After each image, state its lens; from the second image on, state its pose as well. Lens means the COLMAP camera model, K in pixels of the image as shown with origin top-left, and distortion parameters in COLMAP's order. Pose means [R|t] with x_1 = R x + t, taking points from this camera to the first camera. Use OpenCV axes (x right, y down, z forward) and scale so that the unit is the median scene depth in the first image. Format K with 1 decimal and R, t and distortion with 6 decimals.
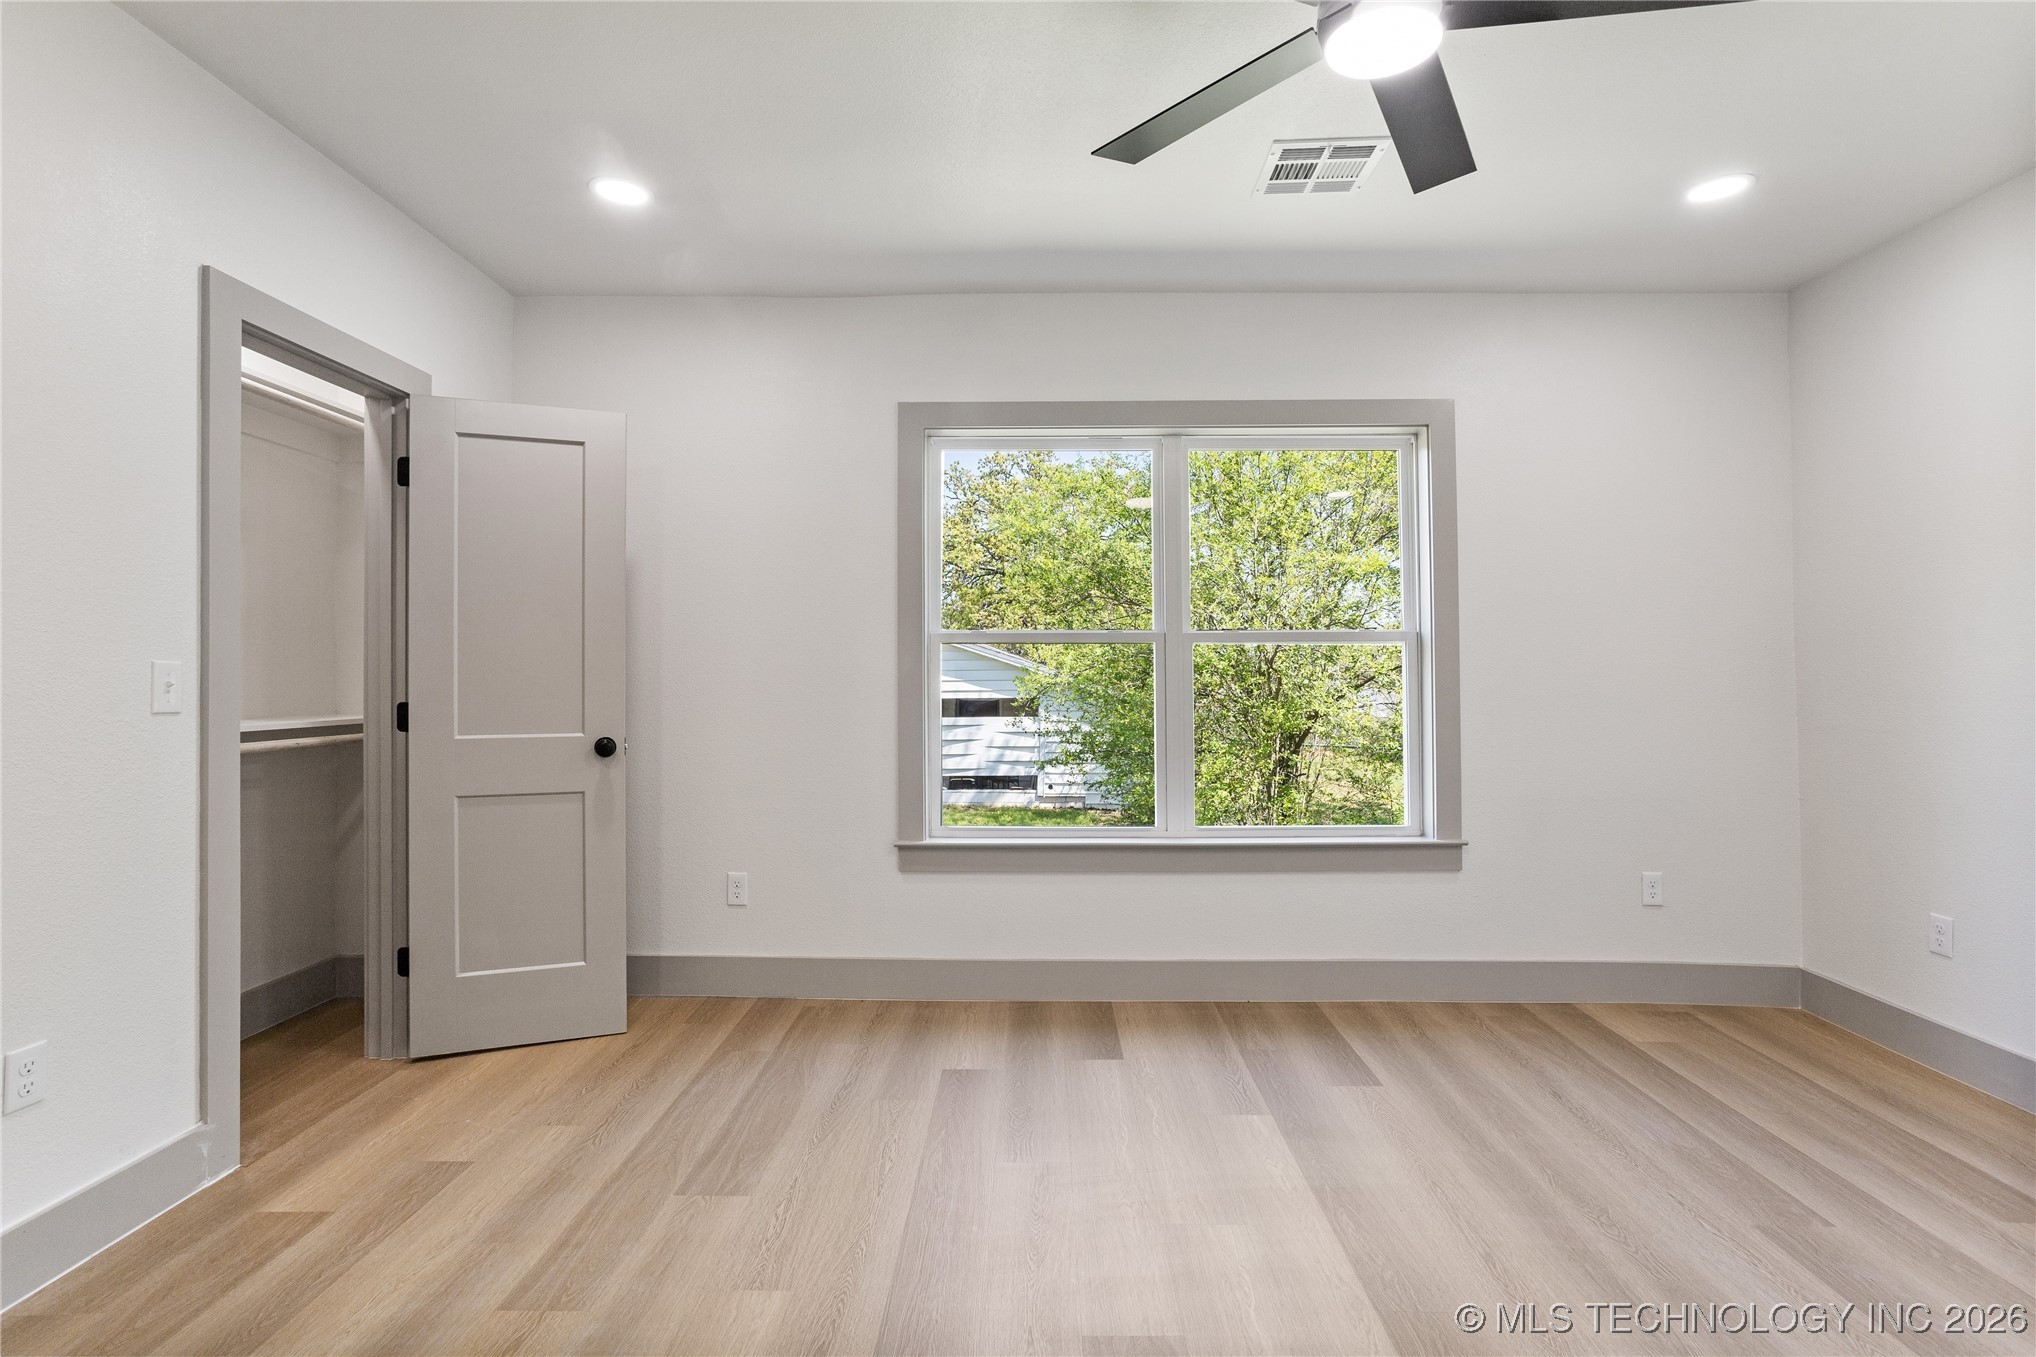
lens RADIAL K [[972.1, 0, 1027.3], [0, 972.1, 666.0], [0, 0, 1]] dist [-0.004496, 0.001277]
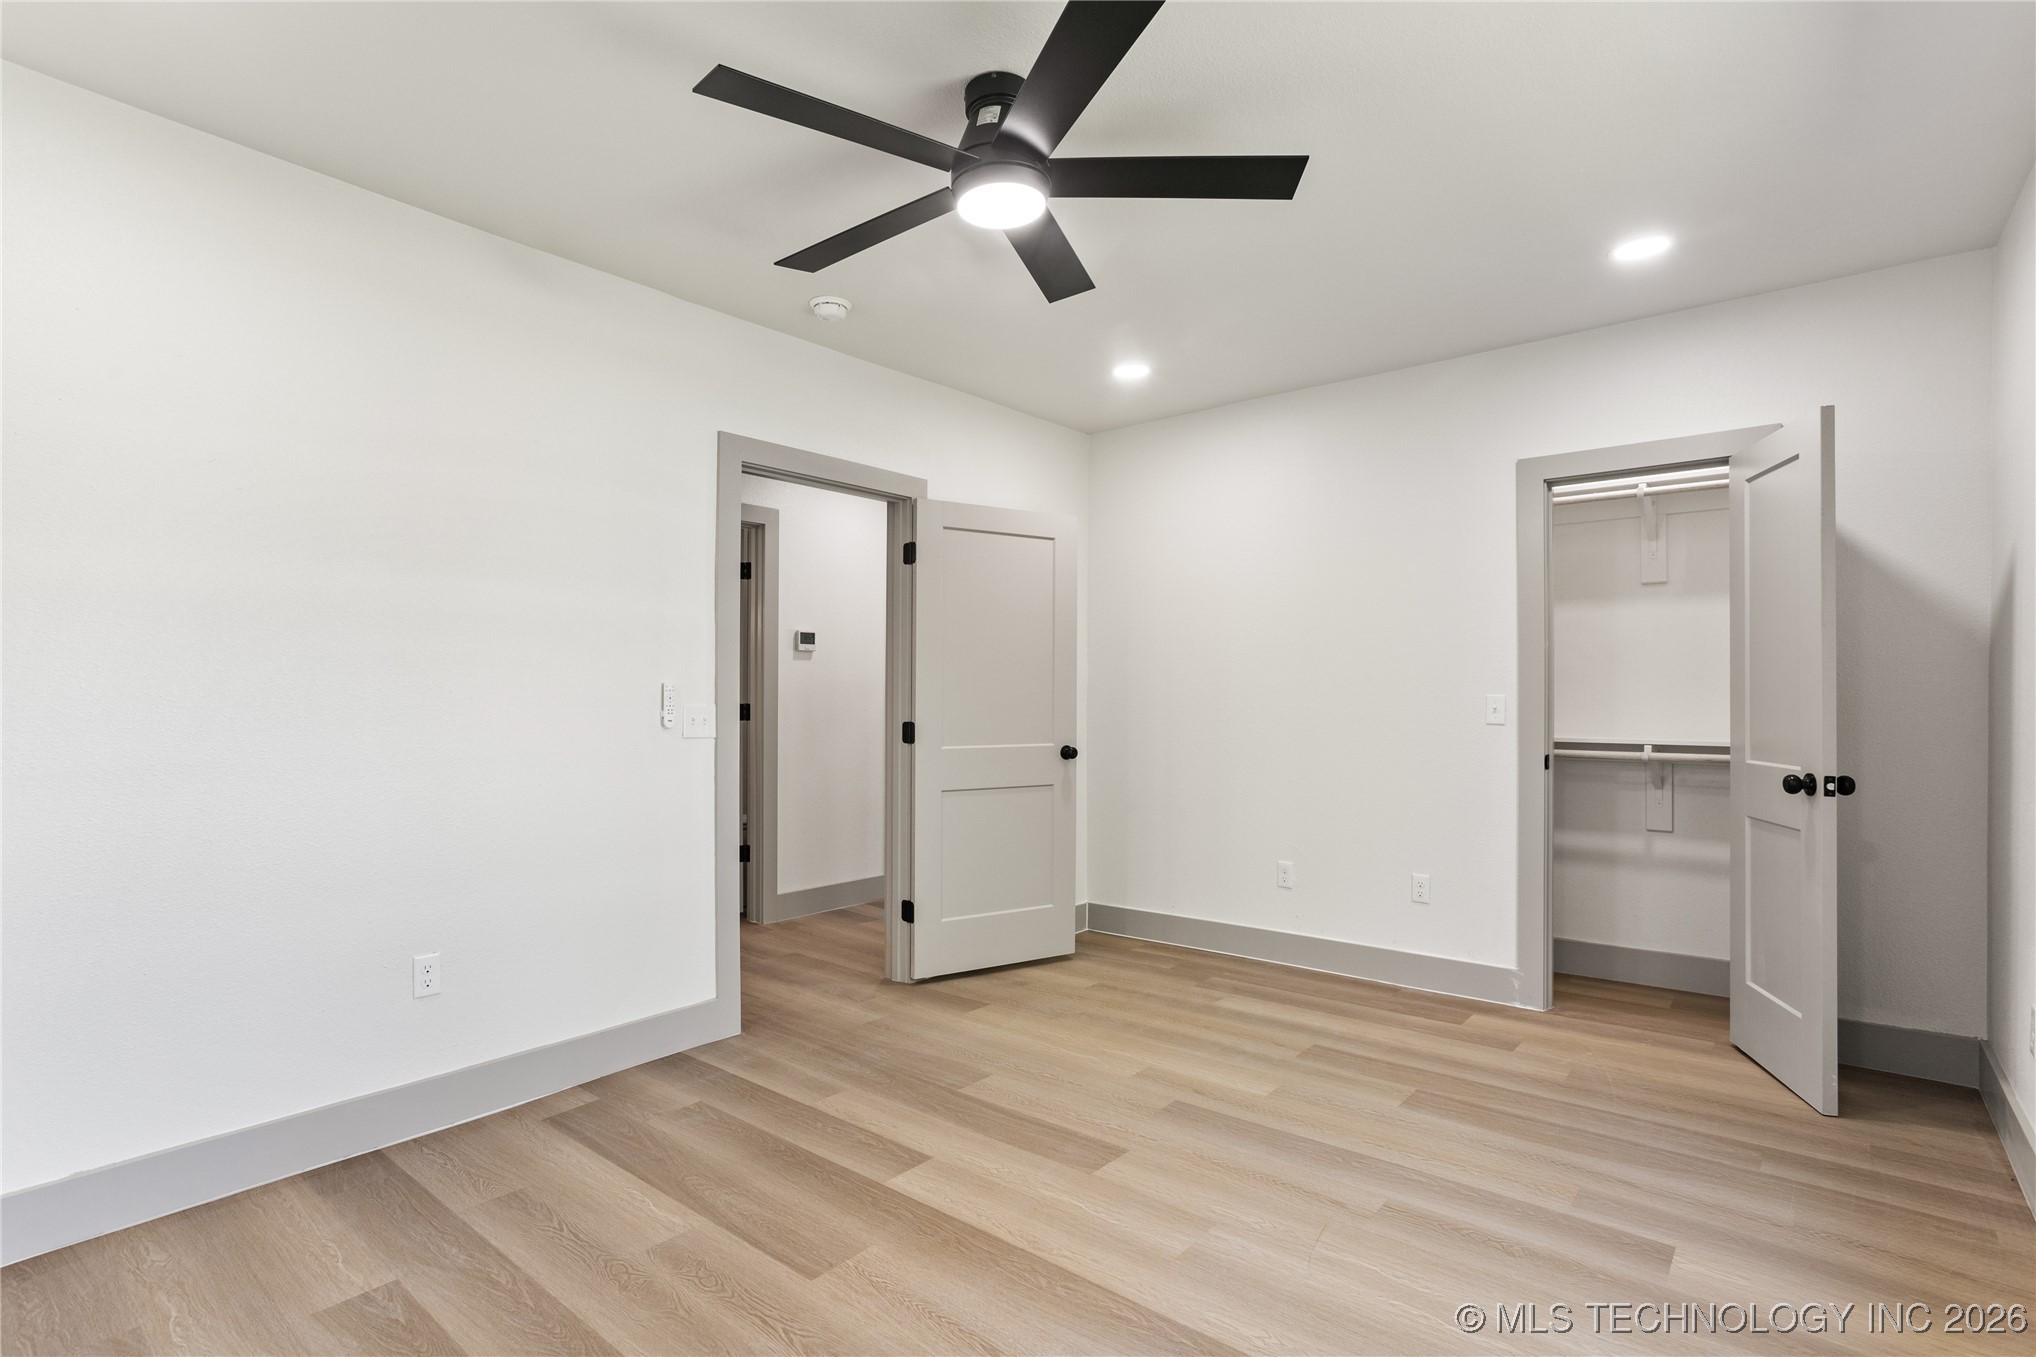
lens RADIAL K [[972.1, 0, 1021.0], [0, 972.1, 694.8], [0, 0, 1]] dist [-0.004496, 0.001277]
pose [[-0.621097, -0.005295, -0.783716, 0.932592], [0.004280, 0.999939, -0.010147, 0.006276], [0.783722, -0.009657, -0.621036, 1.263282]]
